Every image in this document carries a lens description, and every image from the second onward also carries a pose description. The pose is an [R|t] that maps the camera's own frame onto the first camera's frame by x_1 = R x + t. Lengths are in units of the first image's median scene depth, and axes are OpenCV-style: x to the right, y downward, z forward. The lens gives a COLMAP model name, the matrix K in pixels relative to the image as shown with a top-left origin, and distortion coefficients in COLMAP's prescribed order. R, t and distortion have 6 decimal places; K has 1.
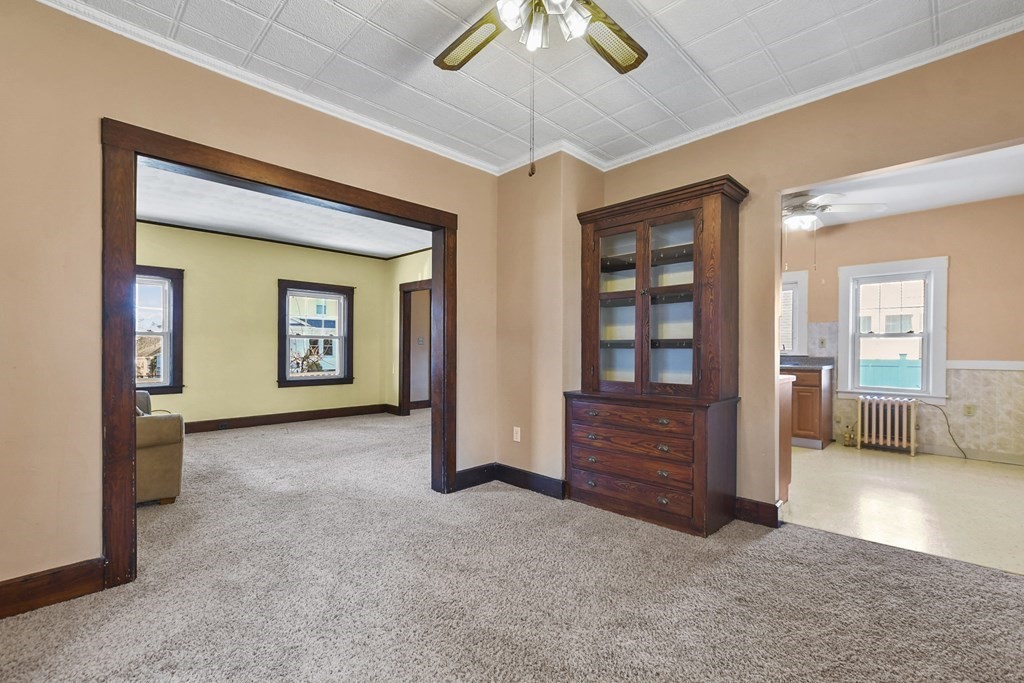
lens RADIAL K [[453.3, 0, 507.2], [0, 453.3, 348.7], [0, 0, 1]] dist [-0.001235, -0.000025]
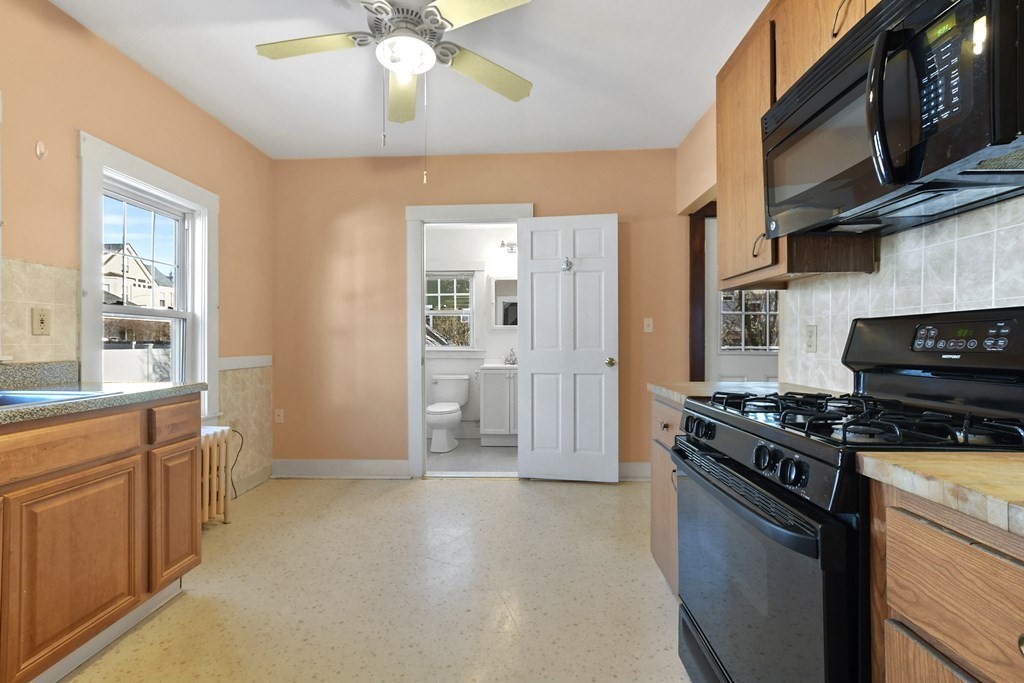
lens RADIAL K [[453.3, 0, 511.0], [0, 453.3, 341.5], [0, 0, 1]] dist [-0.001235, -0.000025]
pose [[-0.698538, -0.001536, 0.715571, 0.191203], [0.001004, 0.999995, 0.003126, 0.001535], [-0.715572, 0.002902, -0.698533, 0.994396]]
